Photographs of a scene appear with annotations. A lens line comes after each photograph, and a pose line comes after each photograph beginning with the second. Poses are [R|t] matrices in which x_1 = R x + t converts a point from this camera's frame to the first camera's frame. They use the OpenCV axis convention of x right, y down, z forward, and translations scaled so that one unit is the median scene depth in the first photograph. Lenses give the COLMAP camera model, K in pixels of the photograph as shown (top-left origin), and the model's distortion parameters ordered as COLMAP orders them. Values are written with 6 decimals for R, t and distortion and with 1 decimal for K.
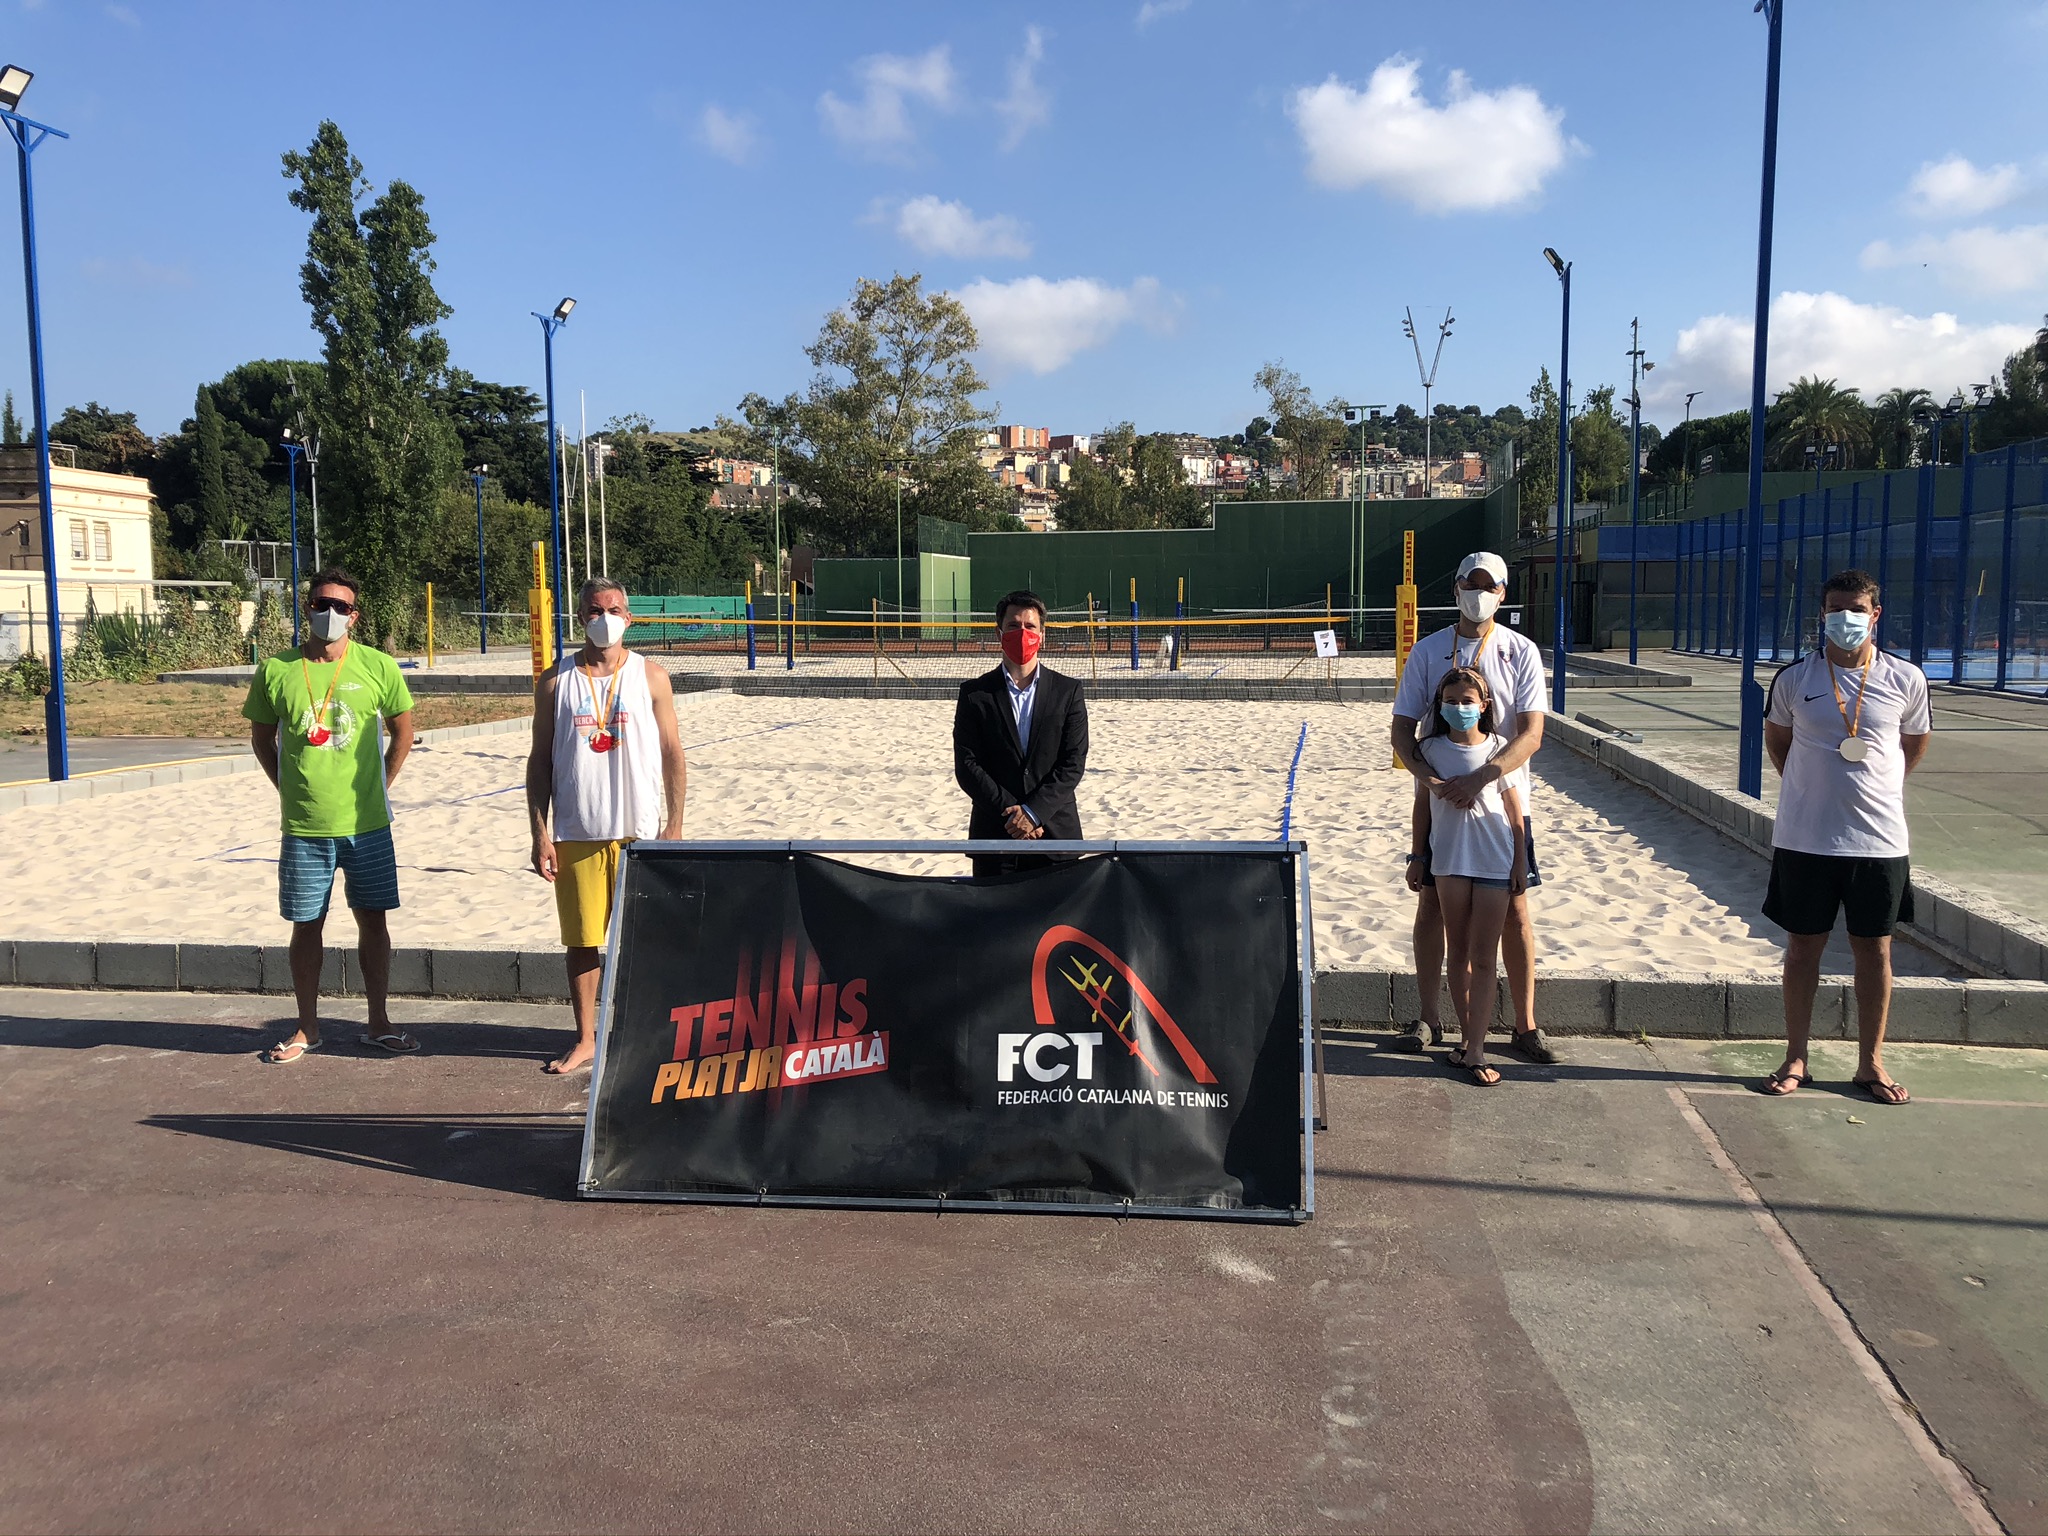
lens RADIAL K [[1661.0, 0, 1025.5], [0, 1661.0, 744.1], [0, 0, 1]] dist [-0.074453, 0.087122]
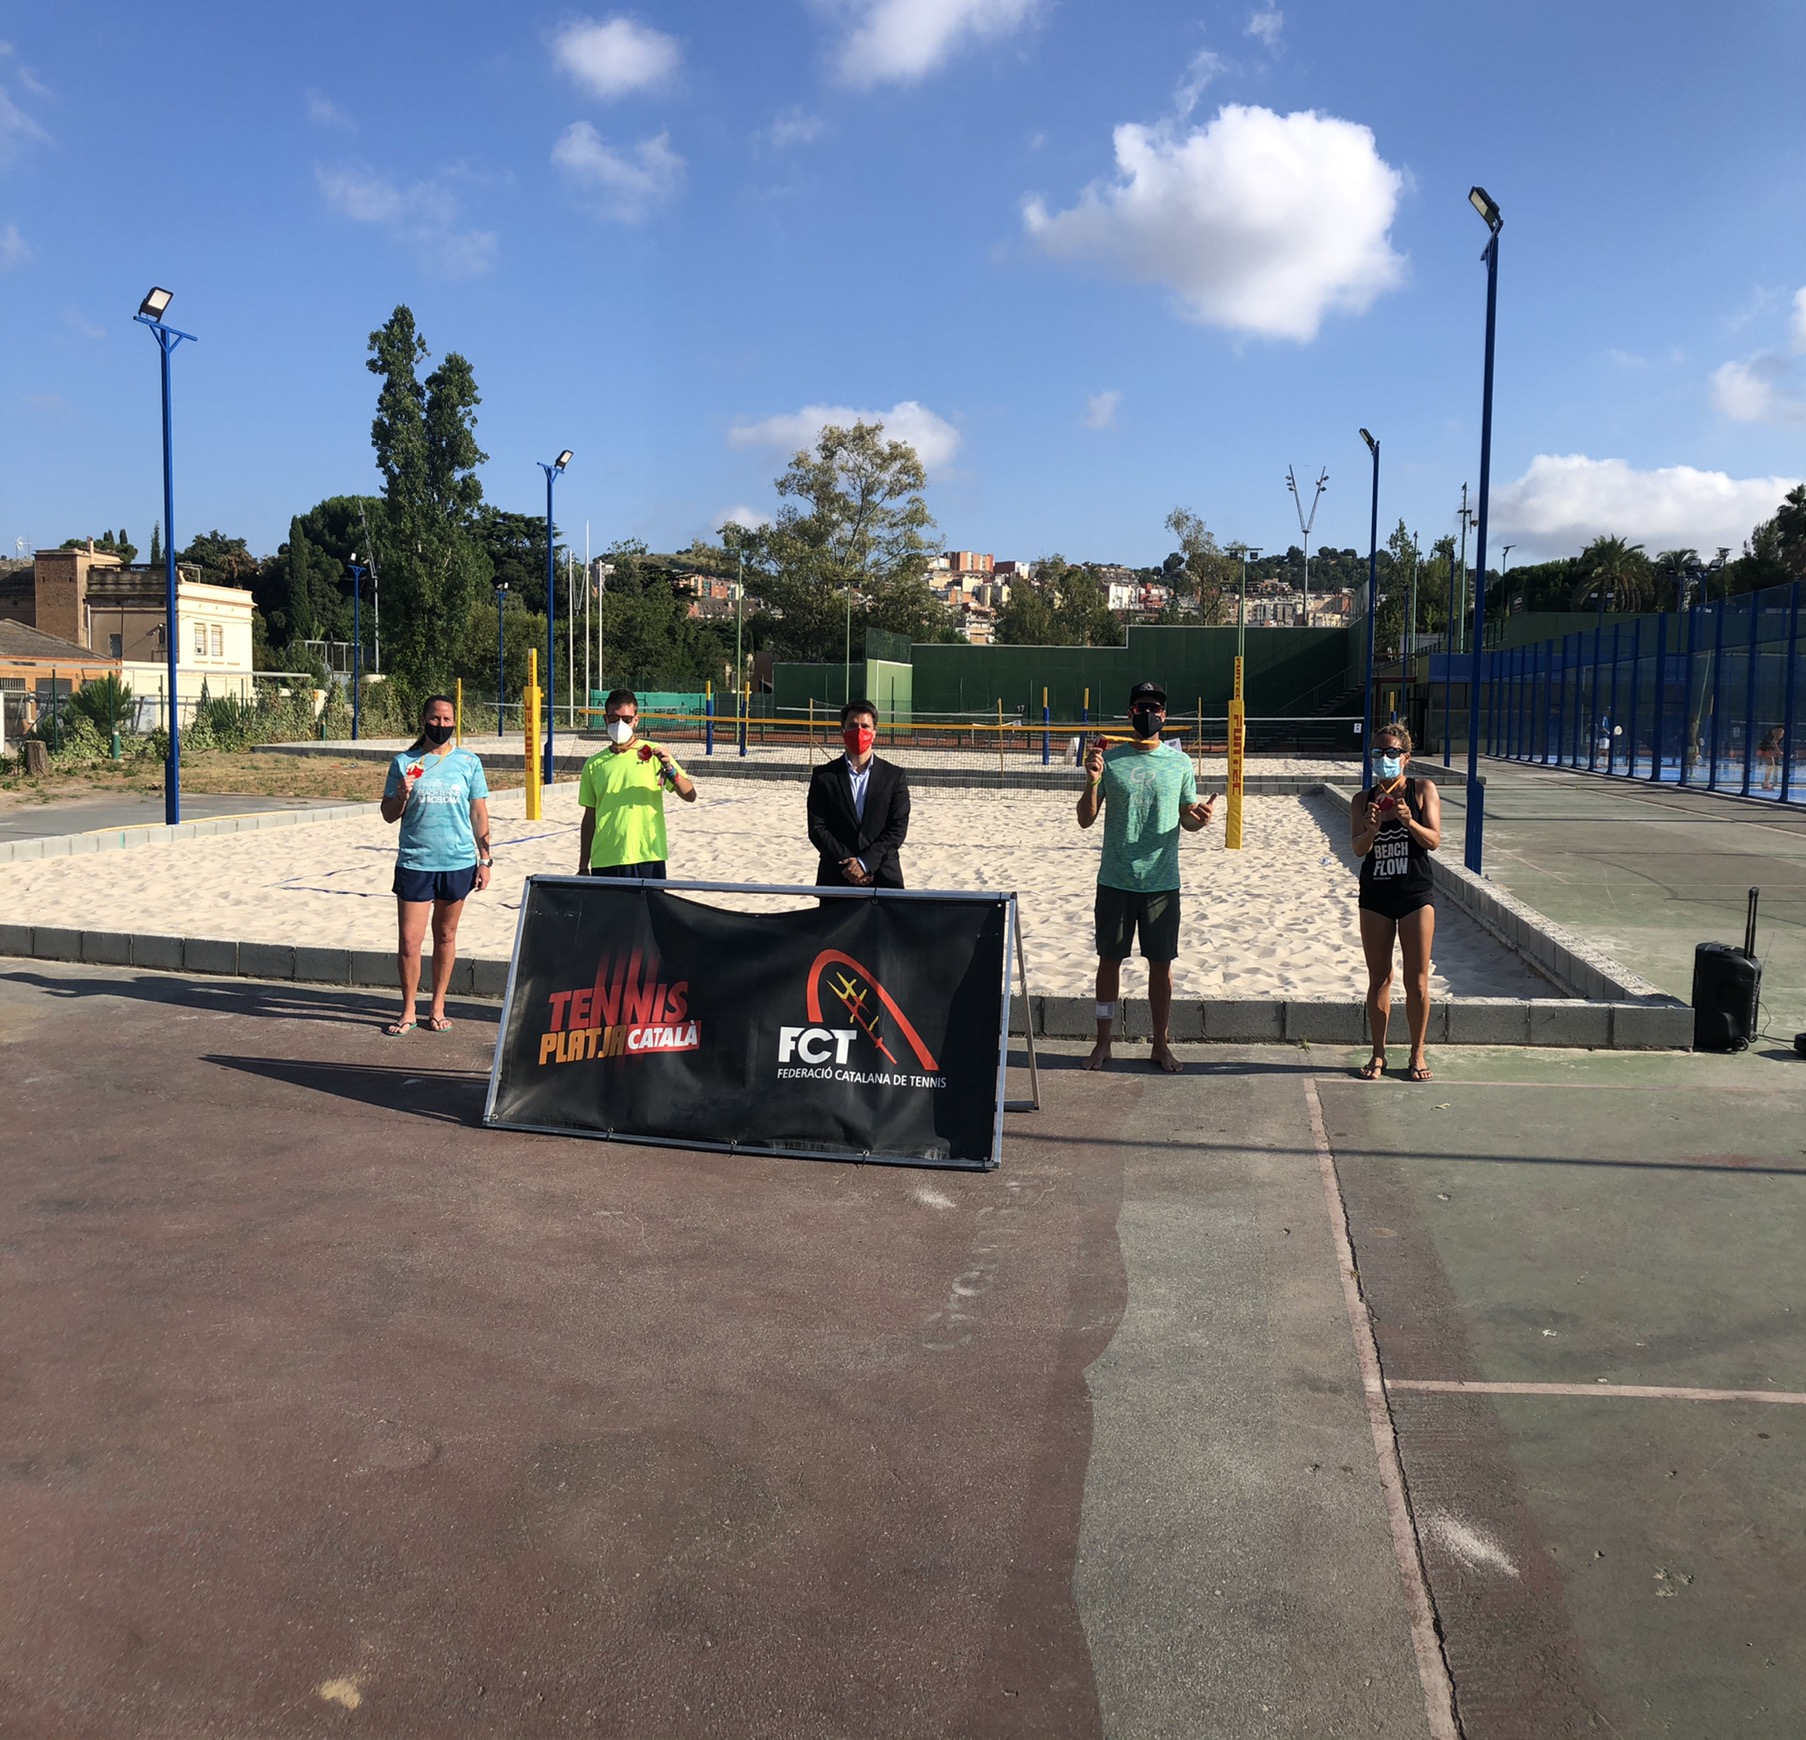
lens RADIAL K [[1748.3, 0, 902.1], [0, 1748.3, 870.2], [0, 0, 1]] dist [-0.129009, 0.169690]
pose [[0.986174, 0.039136, -0.161024, 0.191634], [-0.036675, 0.999161, 0.018225, 0.010999], [0.161602, -0.012067, 0.986782, -0.244386]]
